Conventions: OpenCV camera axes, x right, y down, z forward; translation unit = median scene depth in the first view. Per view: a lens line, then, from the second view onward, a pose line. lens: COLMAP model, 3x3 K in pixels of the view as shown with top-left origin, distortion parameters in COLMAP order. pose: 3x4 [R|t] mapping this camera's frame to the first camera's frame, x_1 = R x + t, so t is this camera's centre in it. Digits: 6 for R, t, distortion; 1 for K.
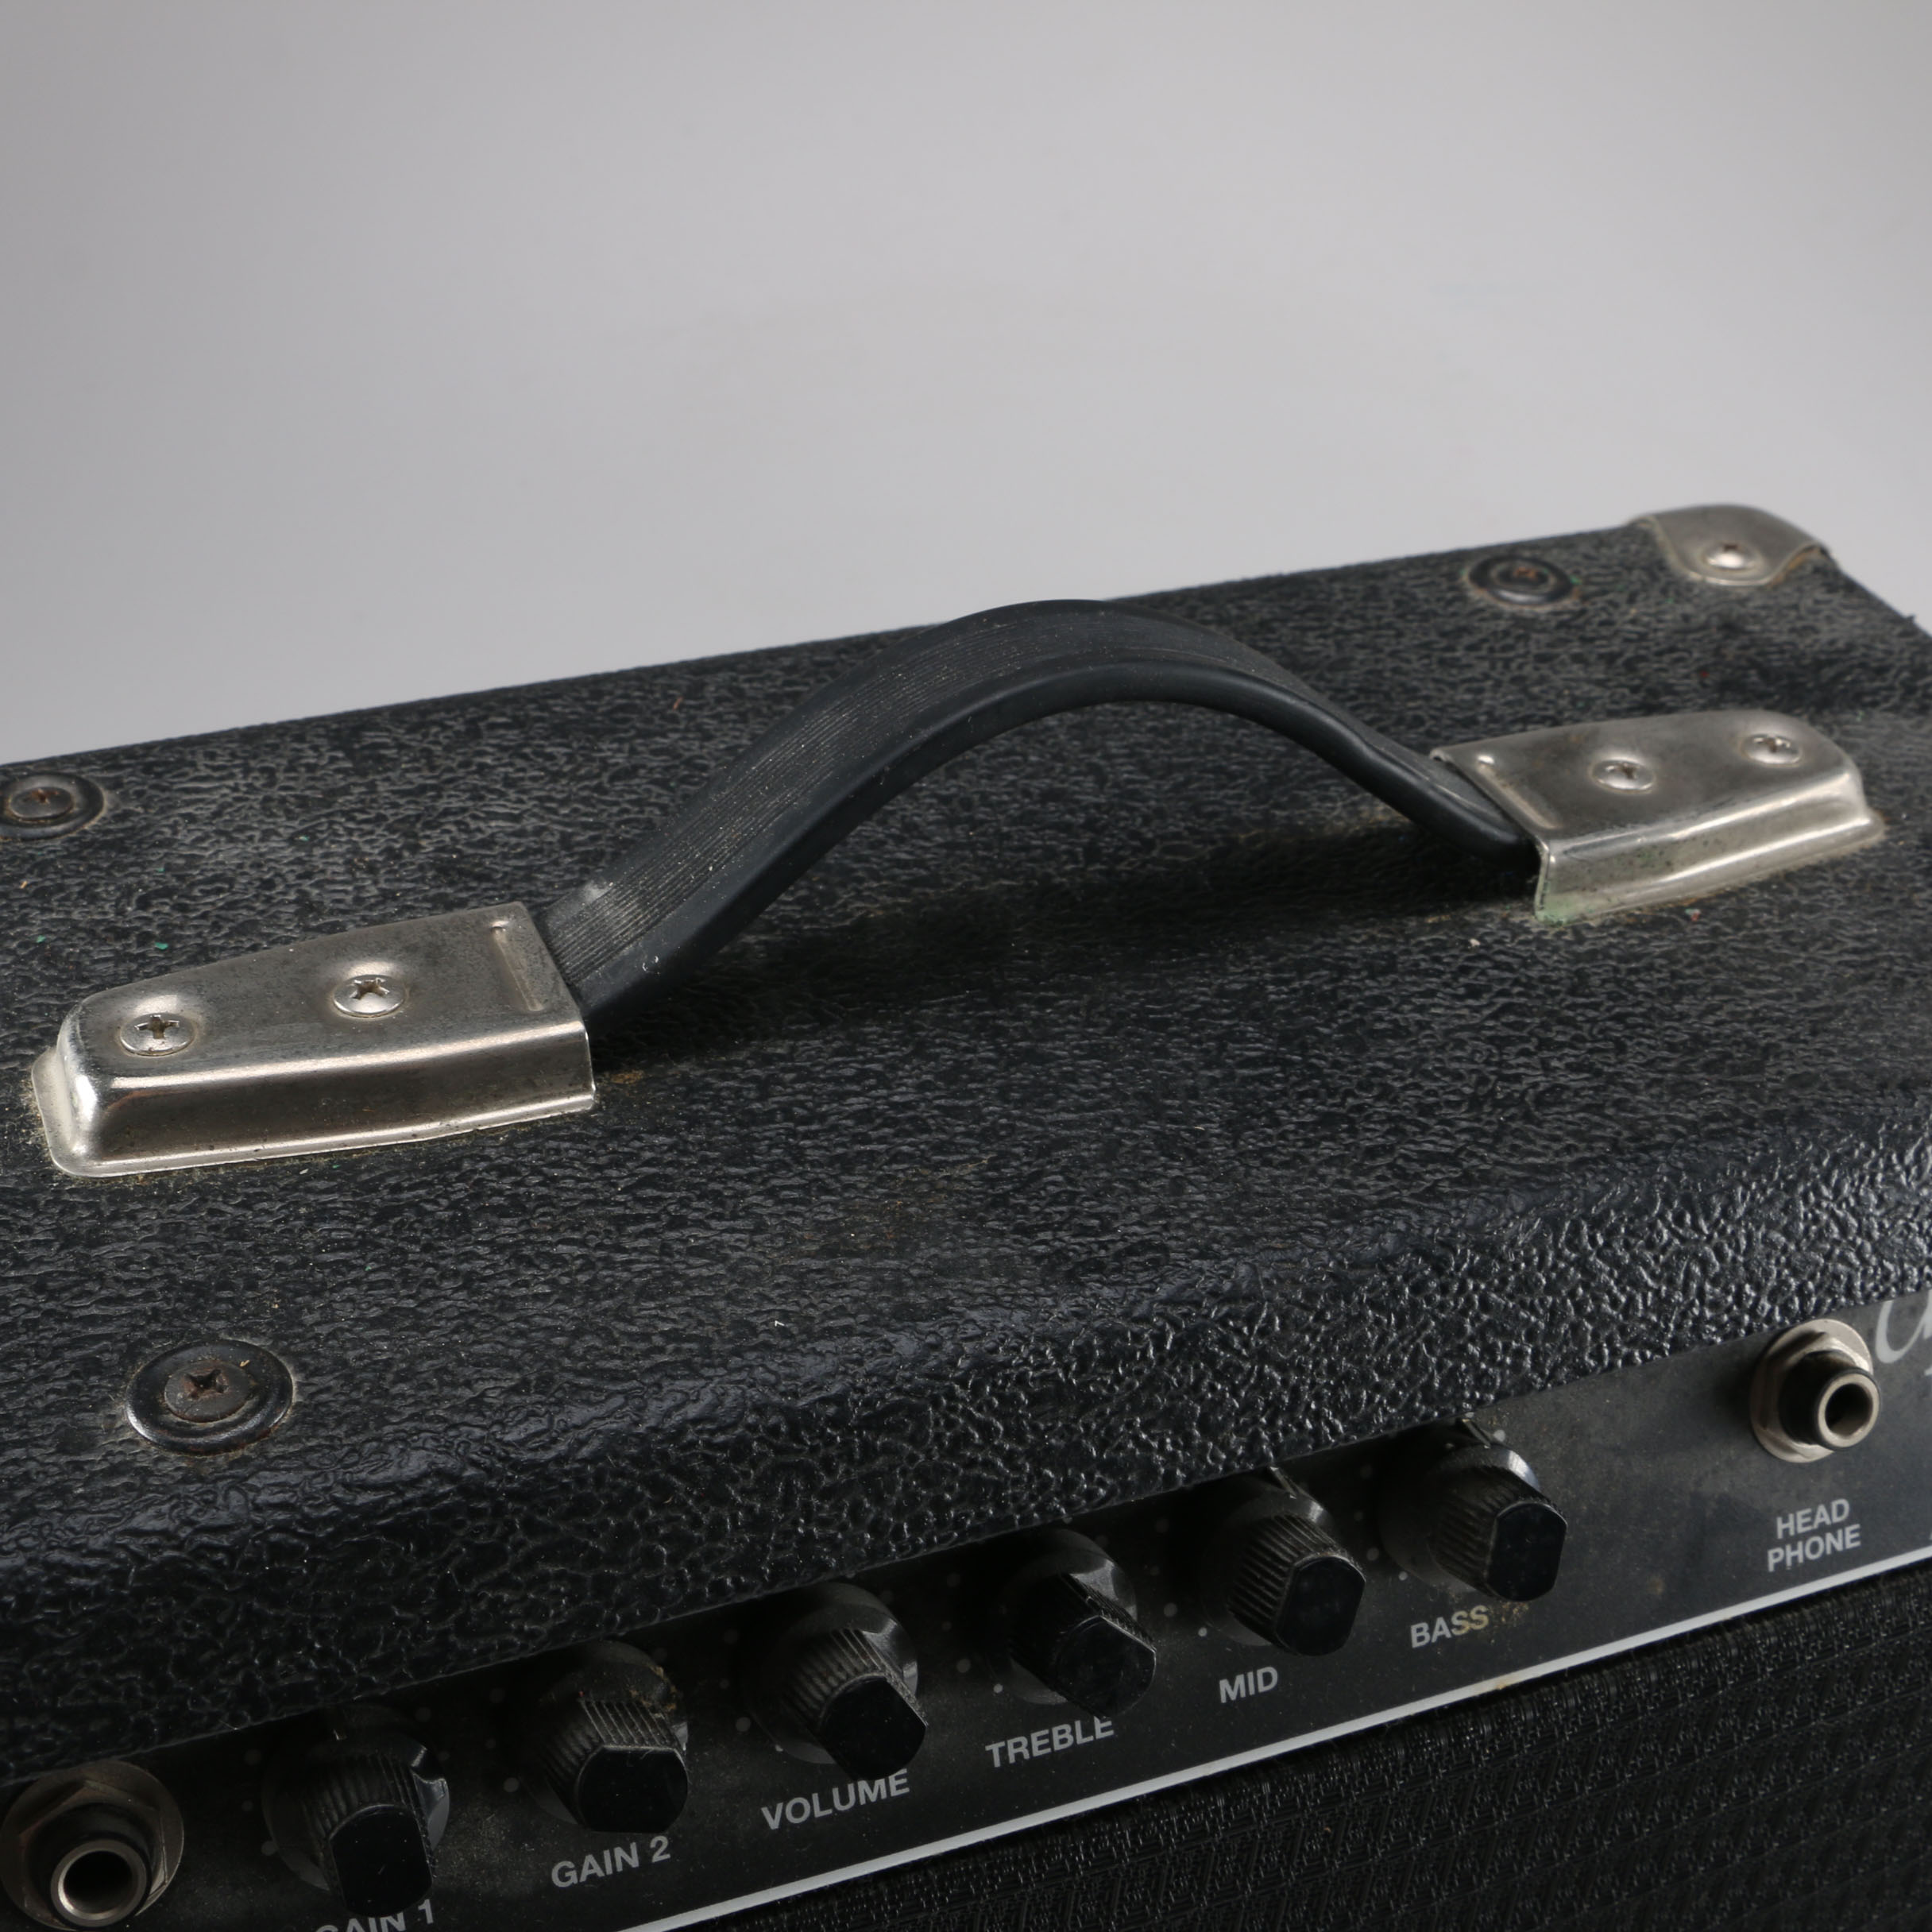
lens RADIAL K [[2964.9, 0, 912.3], [0, 2964.9, 964.5], [0, 0, 1]] dist [-0.133767, 0.170952]
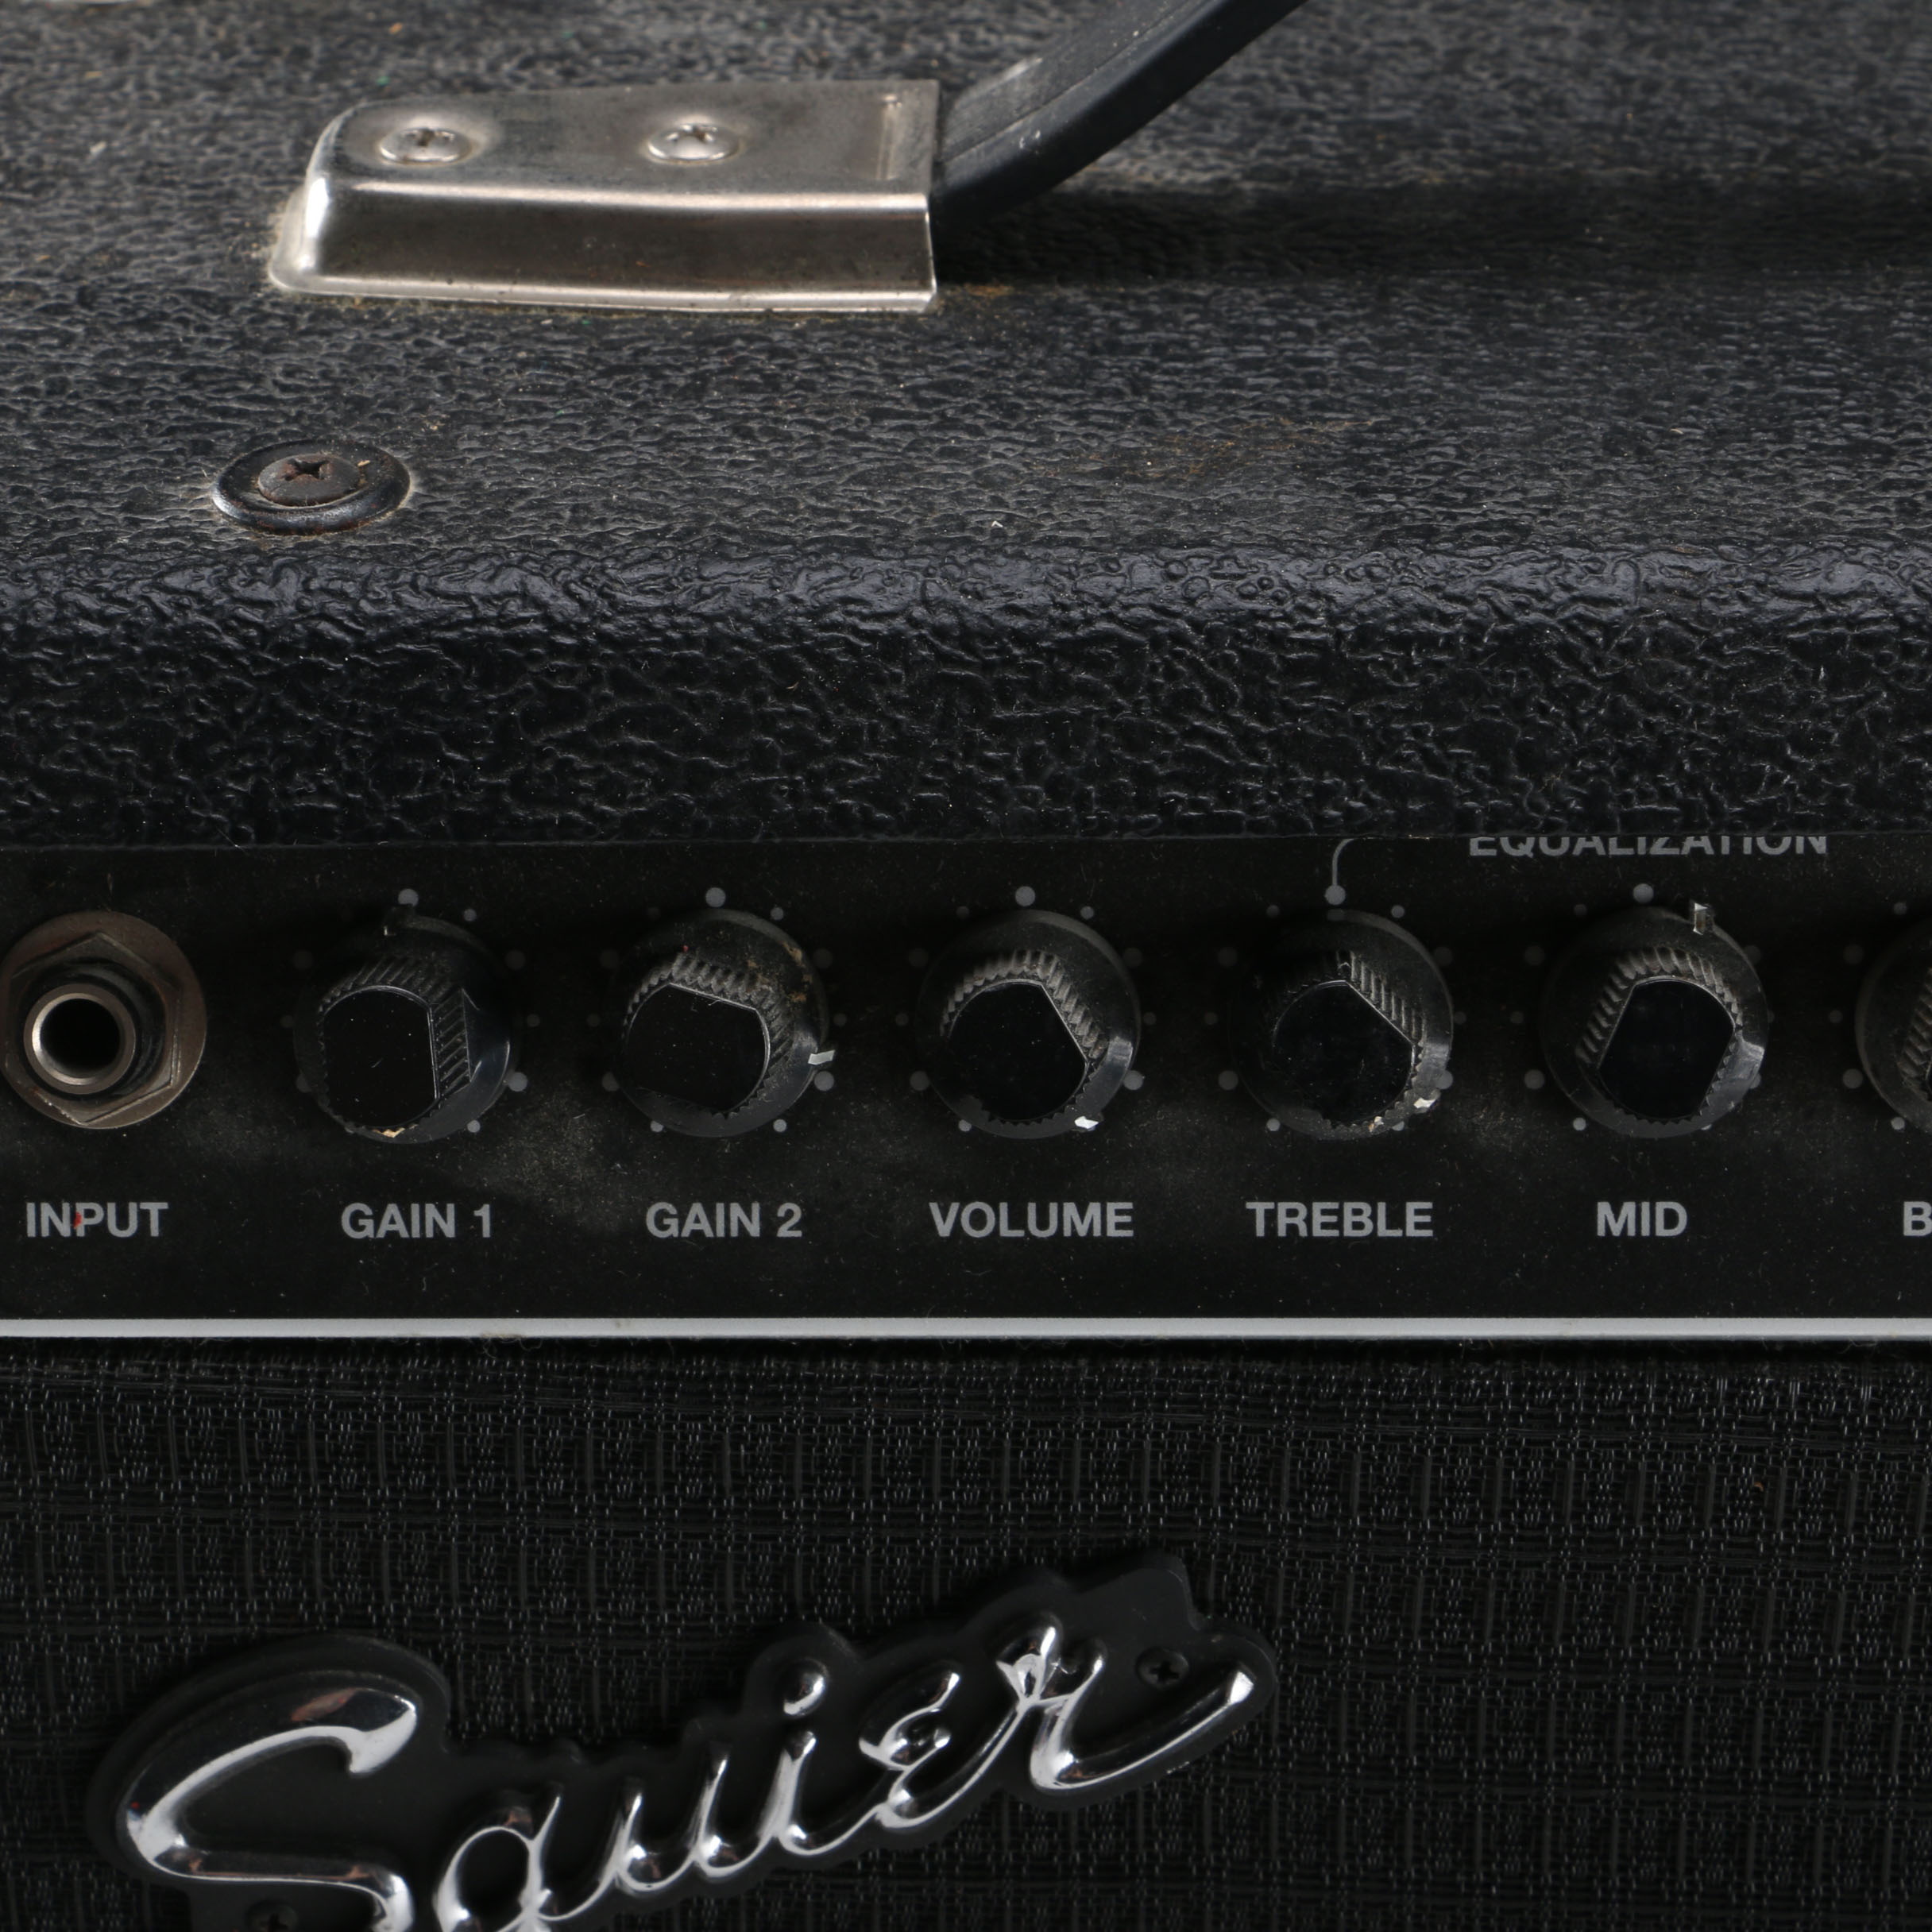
lens RADIAL K [[6027.8, 0, 929.6], [0, 6027.8, 965.8], [0, 0, 1]] dist [0.059932, 1.236156]
pose [[0.912320, 0.149450, -0.381232, 0.543465], [-0.171547, 0.984873, -0.024440, 0.266292], [0.371812, 0.087696, 0.924156, -0.465871]]
